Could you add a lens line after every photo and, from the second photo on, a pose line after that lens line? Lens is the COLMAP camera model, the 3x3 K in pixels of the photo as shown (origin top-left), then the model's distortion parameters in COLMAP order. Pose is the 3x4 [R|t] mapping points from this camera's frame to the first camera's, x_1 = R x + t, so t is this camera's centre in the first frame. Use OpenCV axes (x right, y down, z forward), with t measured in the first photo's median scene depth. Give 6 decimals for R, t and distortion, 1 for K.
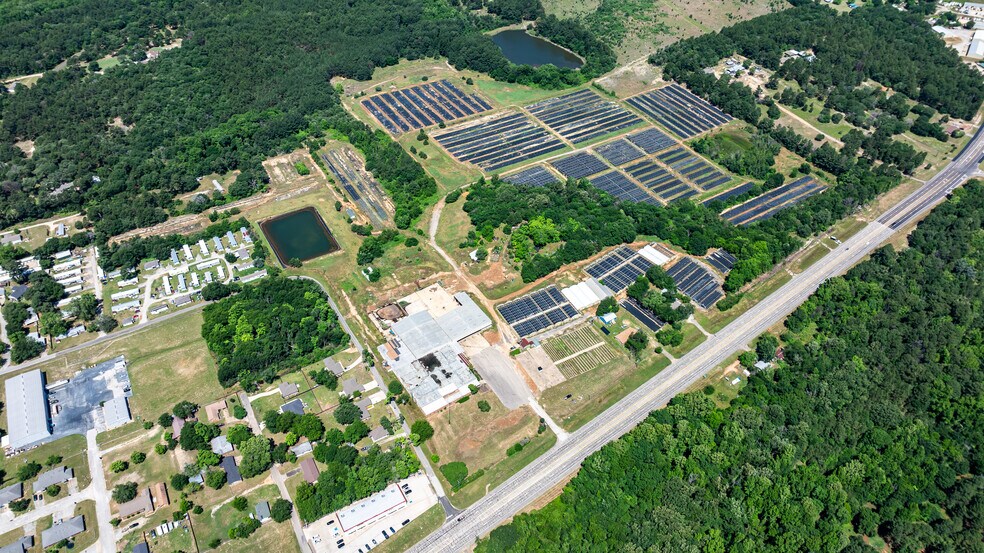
lens RADIAL K [[691.0, 0, 492.0], [0, 691.0, 276.5], [0, 0, 1]] dist [-0.034792, 0.034940]
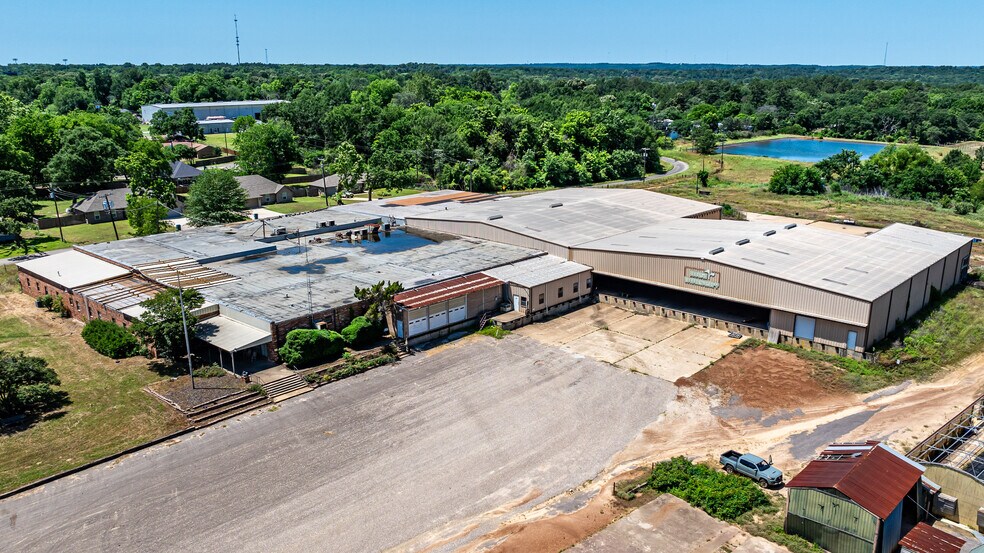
lens RADIAL K [[811.0, 0, 512.3], [0, 811.0, 316.8], [0, 0, 1]] dist [-0.021957, 0.003316]
pose [[0.249186, 0.285958, -0.925275, 0.098887], [-0.660557, 0.748864, 0.053543, 0.083968], [0.708216, 0.597855, 0.375498, 0.748290]]
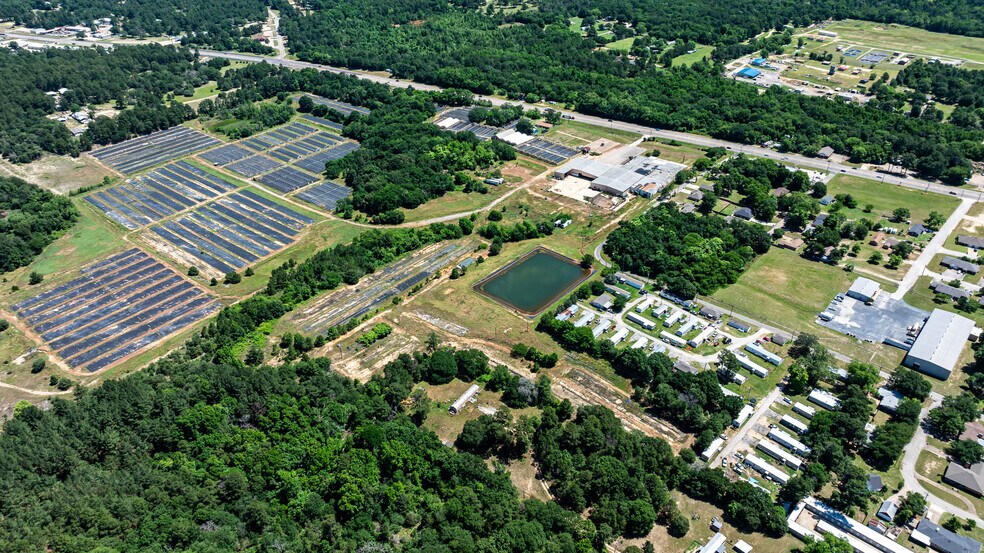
lens RADIAL K [[691.0, 0, 492.0], [0, 691.0, 276.5], [0, 0, 1]] dist [-0.034792, 0.034940]
pose [[-0.312130, -0.515969, 0.797716, -0.829002], [0.641608, 0.504768, 0.577536, -0.504719], [-0.700653, 0.692087, 0.173497, 0.864215]]
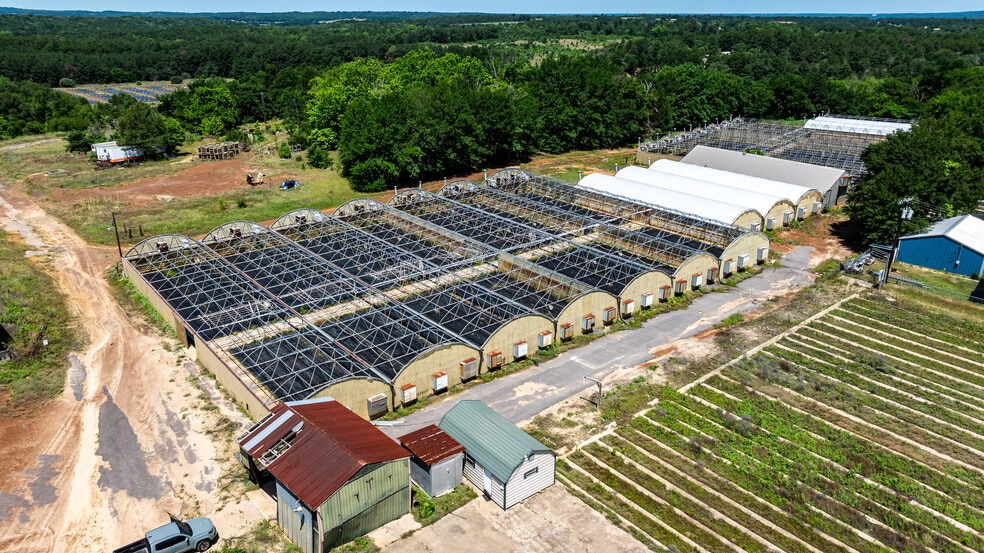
lens RADIAL K [[691.0, 0, 492.0], [0, 691.0, 276.5], [0, 0, 1]] dist [-0.034792, 0.034940]
pose [[0.980363, -0.073176, 0.183124, 0.041981], [0.136023, 0.923270, -0.359264, 0.087130], [-0.142783, 0.377118, 0.915093, 0.751889]]
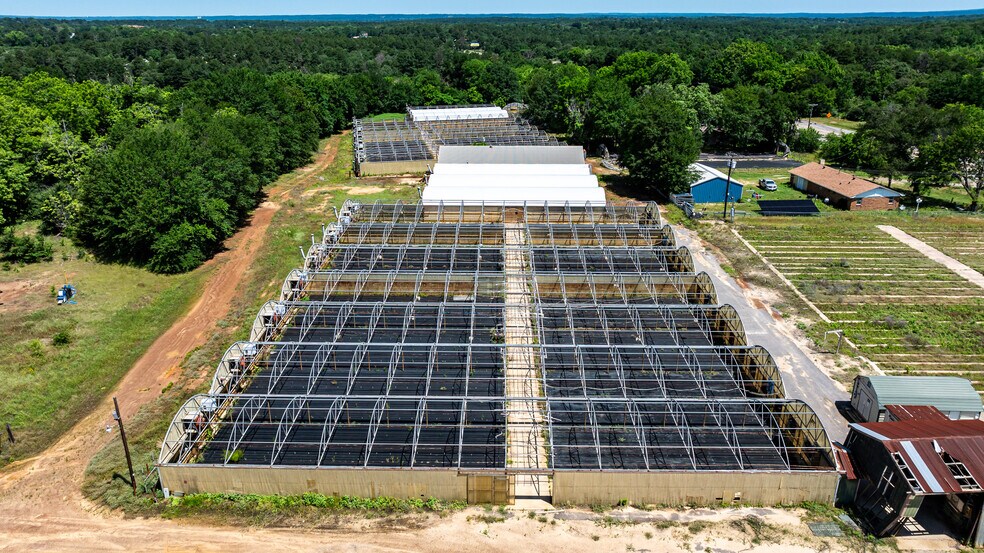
lens RADIAL K [[691.0, 0, 492.0], [0, 691.0, 276.5], [0, 0, 1]] dist [-0.034792, 0.034940]
pose [[0.478354, -0.314863, 0.819780, -0.024295], [0.598443, 0.800069, -0.041908, 0.044794], [-0.642685, 0.510638, 0.571144, 0.796088]]
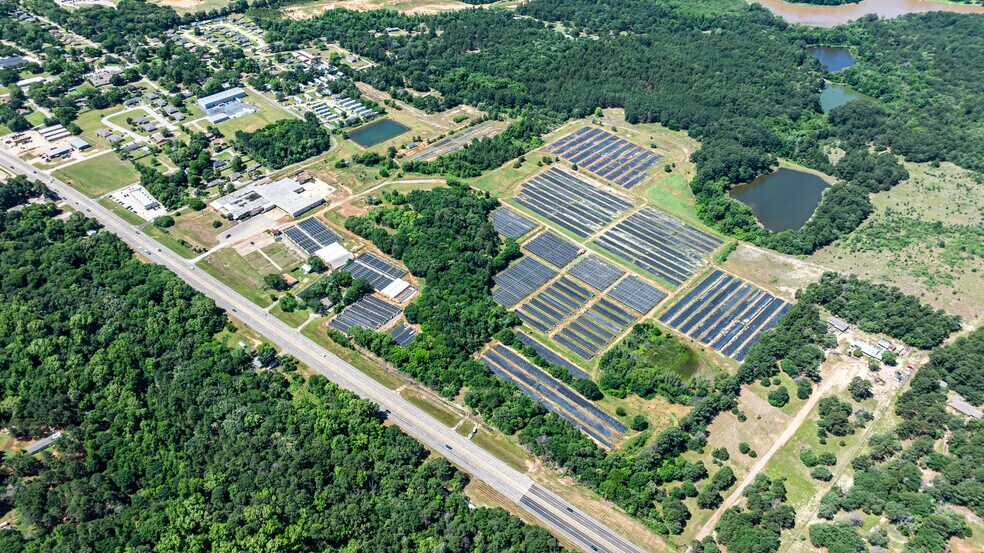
lens RADIAL K [[691.0, 0, 492.0], [0, 691.0, 276.5], [0, 0, 1]] dist [-0.034792, 0.034940]
pose [[0.253619, 0.598247, -0.760117, 0.995457], [-0.655530, 0.684144, 0.319730, -0.446337], [0.711307, 0.417190, 0.565681, 0.469709]]
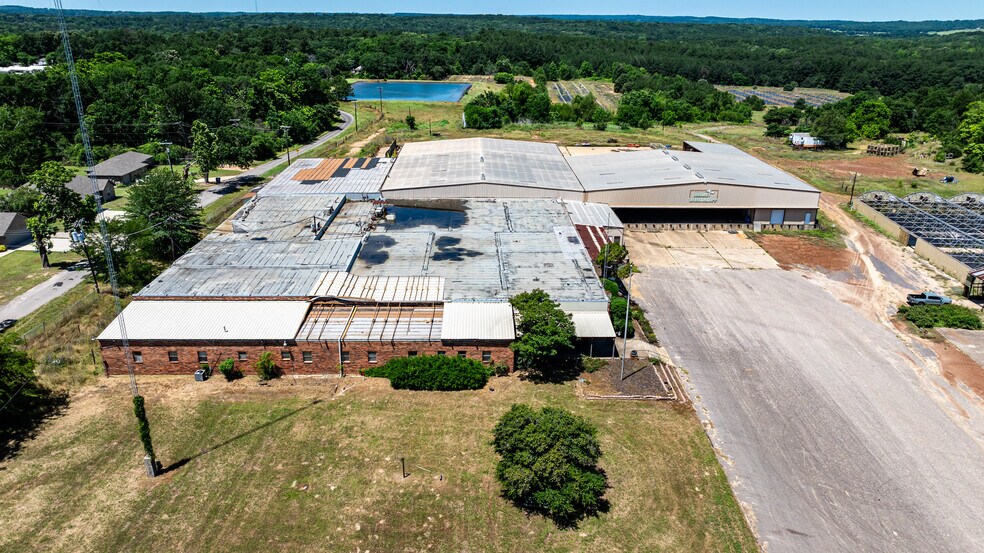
lens RADIAL K [[691.0, 0, 492.0], [0, 691.0, 276.5], [0, 0, 1]] dist [-0.034792, 0.034940]
pose [[0.842770, 0.197052, -0.500909, 0.019657], [-0.372339, 0.885442, -0.278130, 0.145707], [0.388720, 0.420908, 0.819594, 0.674415]]
